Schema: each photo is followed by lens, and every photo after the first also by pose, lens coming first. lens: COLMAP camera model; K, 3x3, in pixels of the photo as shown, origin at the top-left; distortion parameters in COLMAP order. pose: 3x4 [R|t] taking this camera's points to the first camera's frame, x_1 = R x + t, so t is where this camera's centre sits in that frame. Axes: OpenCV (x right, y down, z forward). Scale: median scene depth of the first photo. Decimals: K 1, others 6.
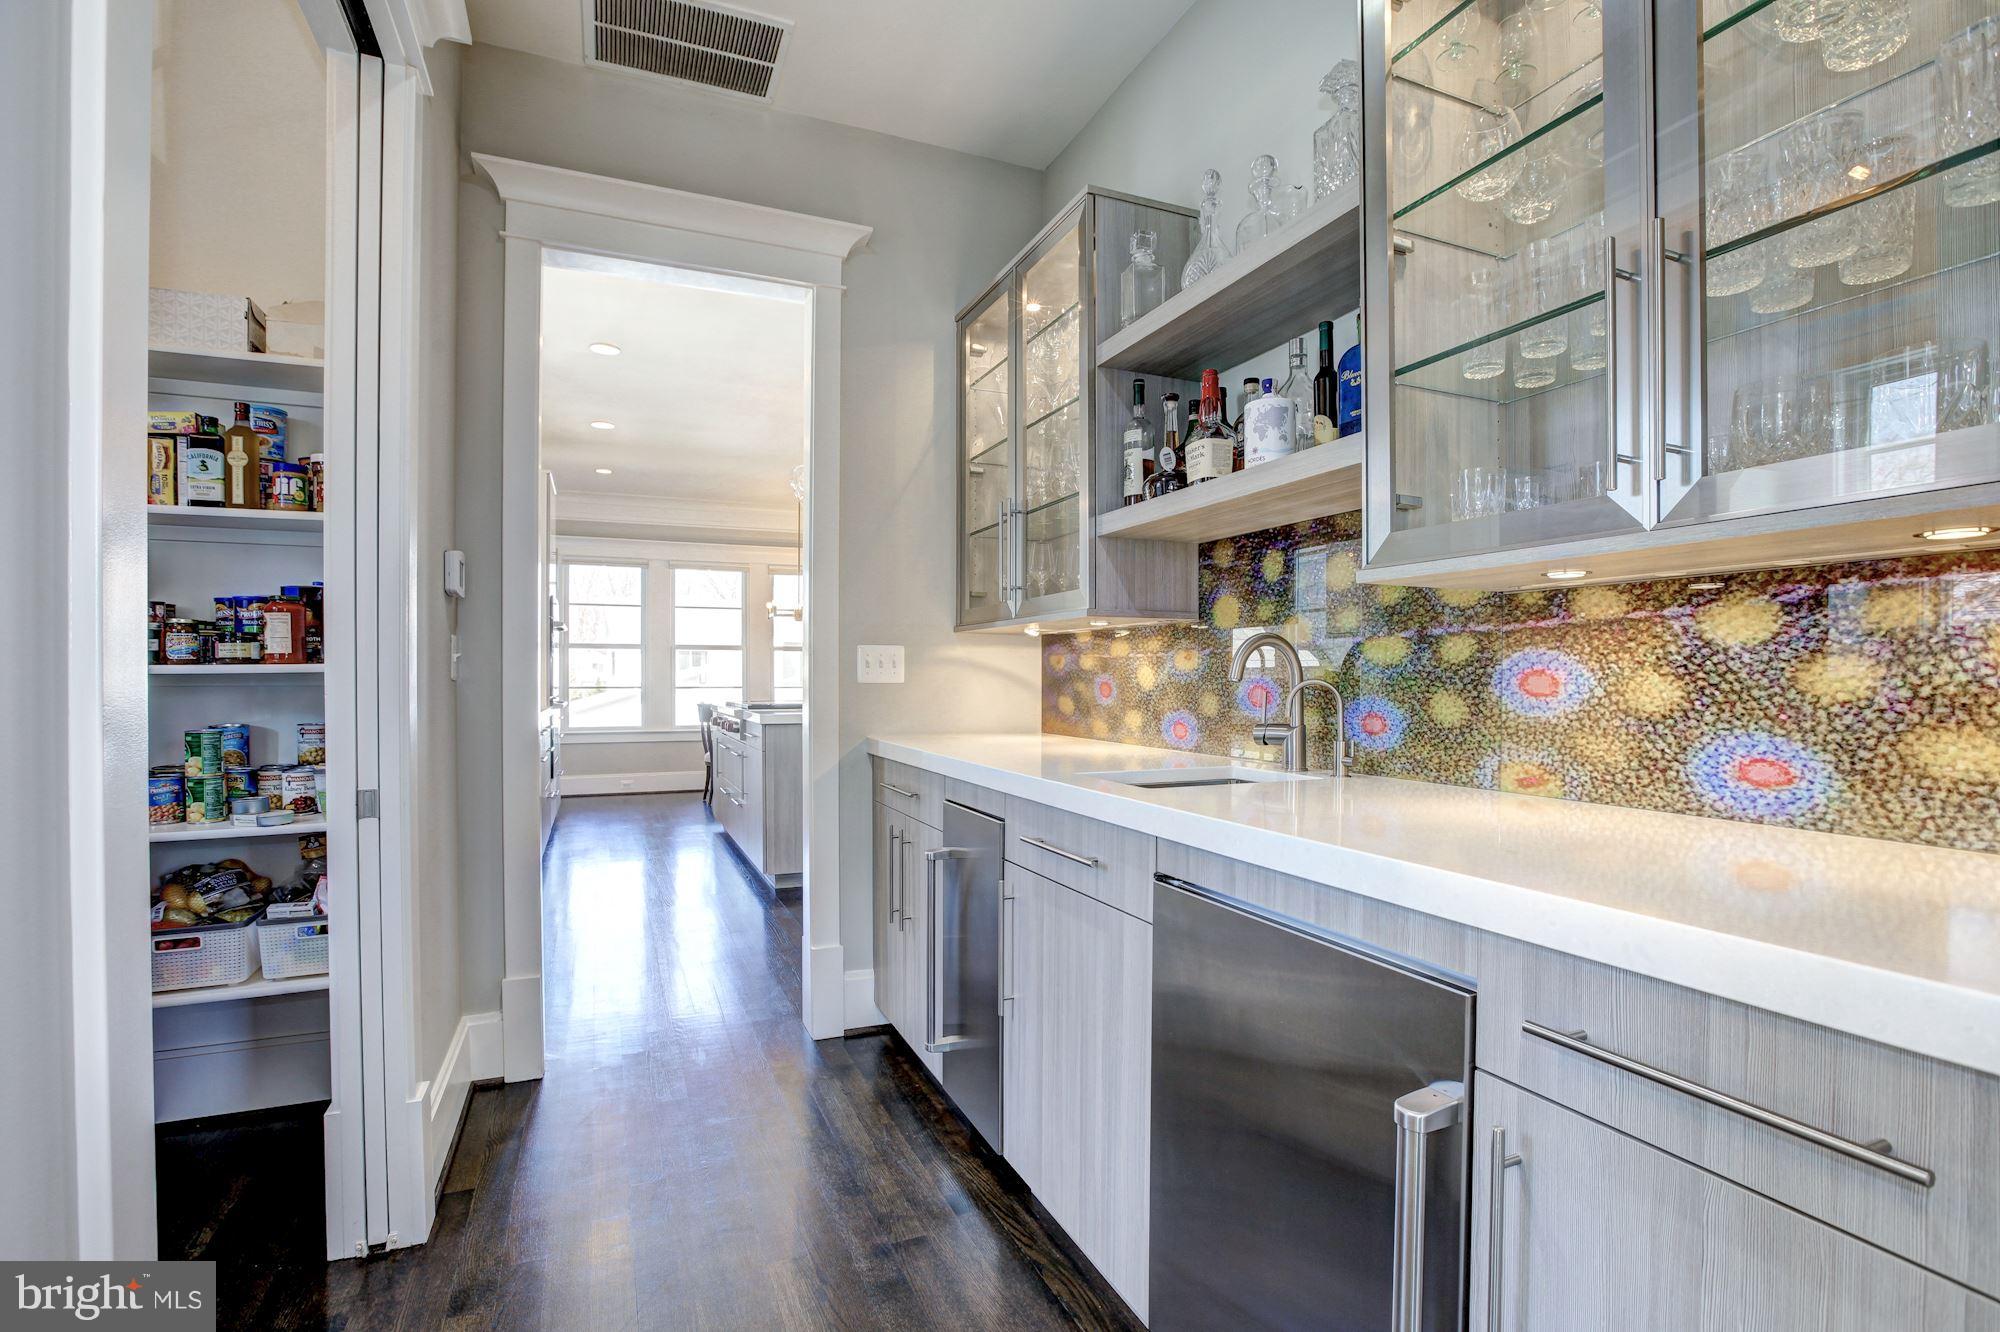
lens RADIAL K [[924.4, 0, 999.8], [0, 924.4, 674.9], [0, 0, 1]] dist [-0.046991, -0.000339]
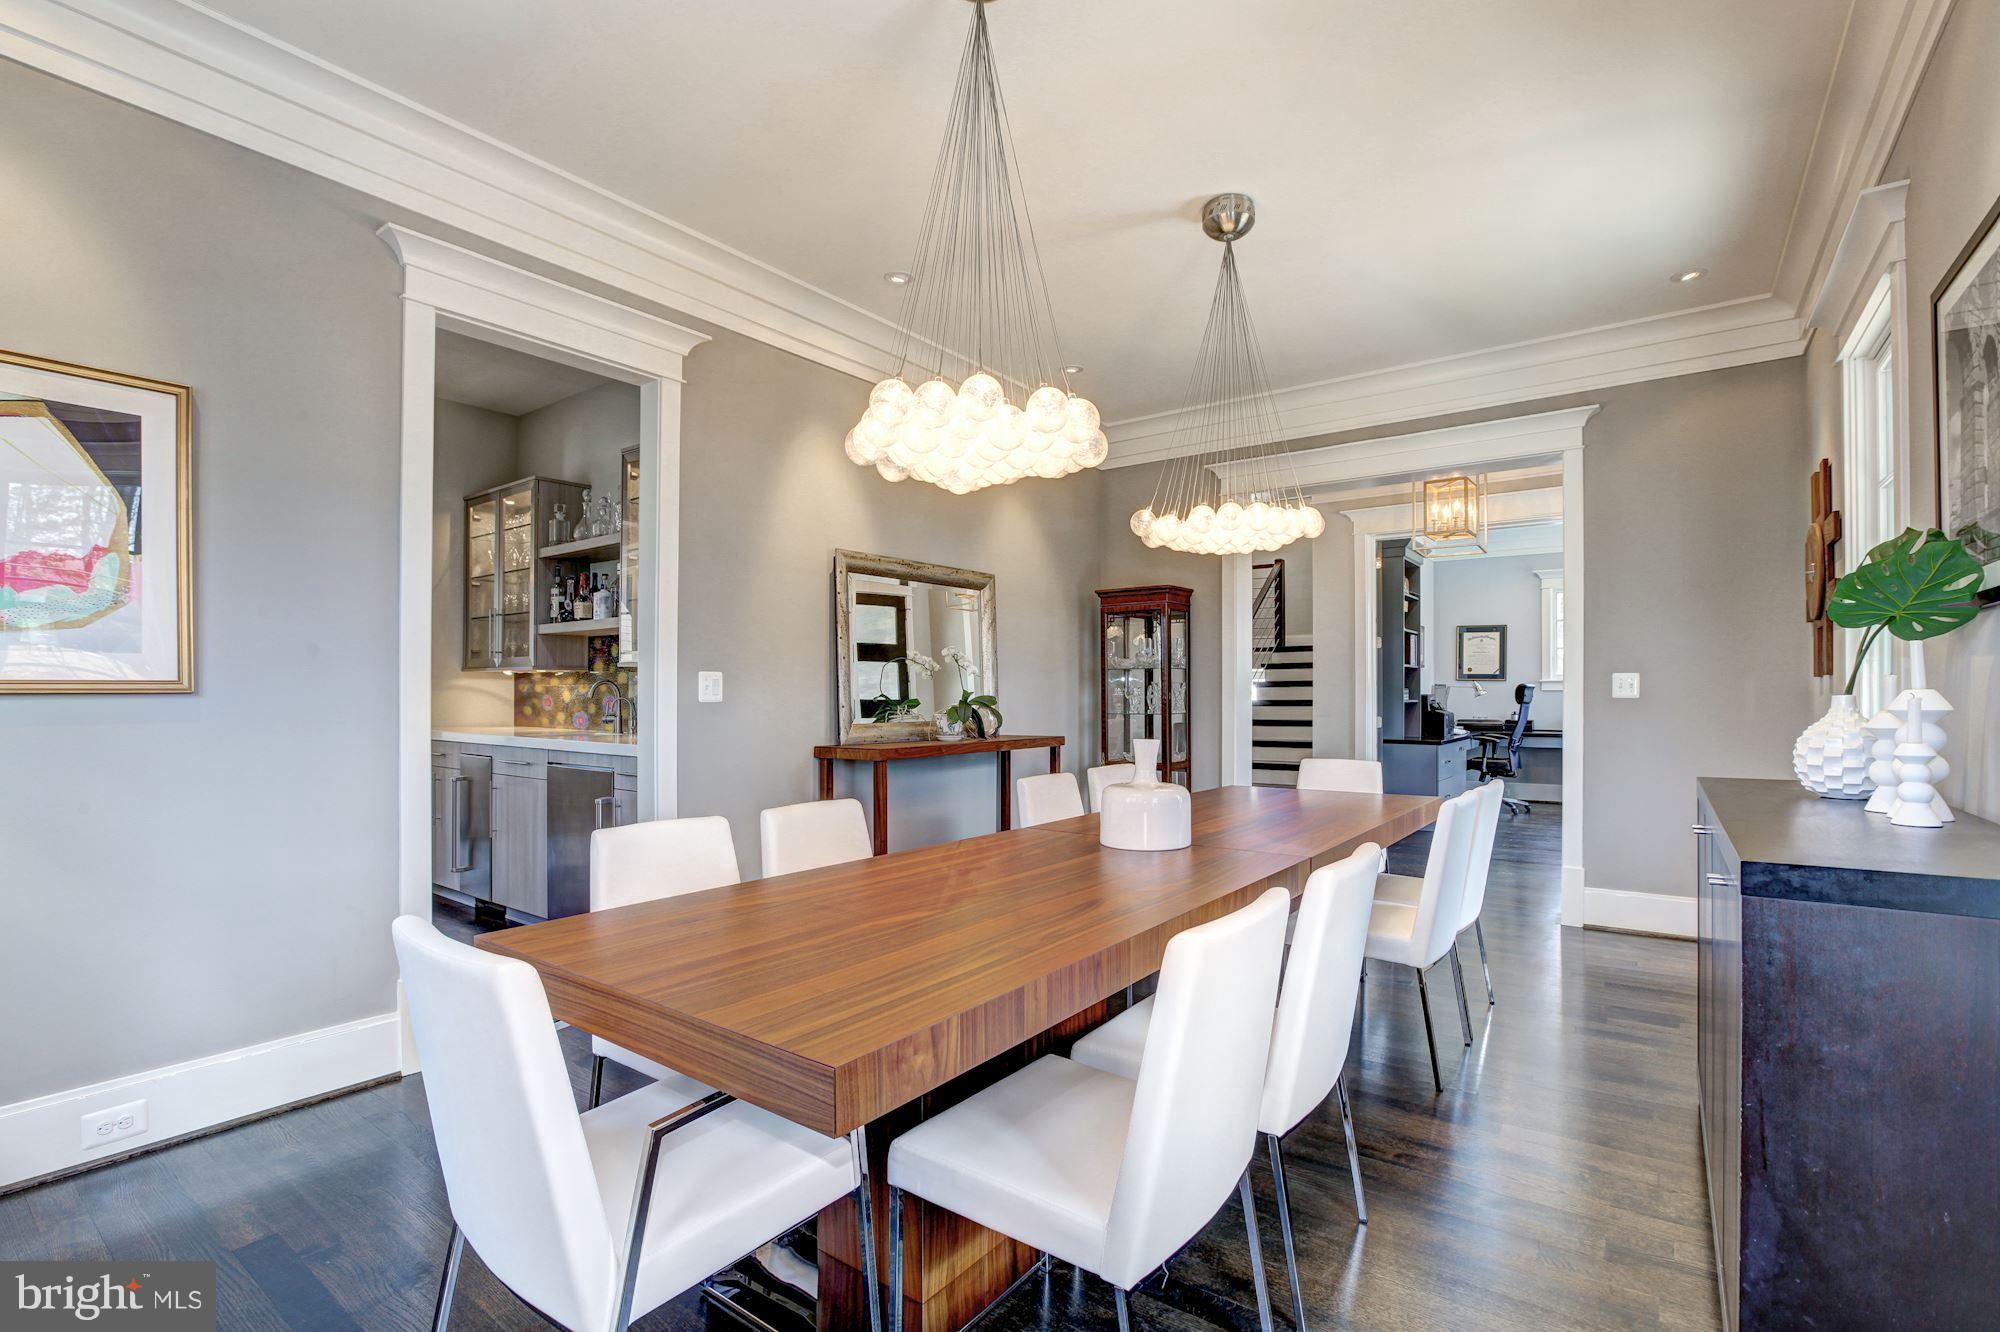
lens RADIAL K [[924.4, 0, 986.7], [0, 924.4, 677.0], [0, 0, 1]] dist [-0.046991, -0.000339]
pose [[0.876992, 0.004493, 0.480484, -0.003867], [0.002329, 0.999905, -0.013602, -0.010294], [-0.480500, 0.013048, 0.876898, -1.250116]]
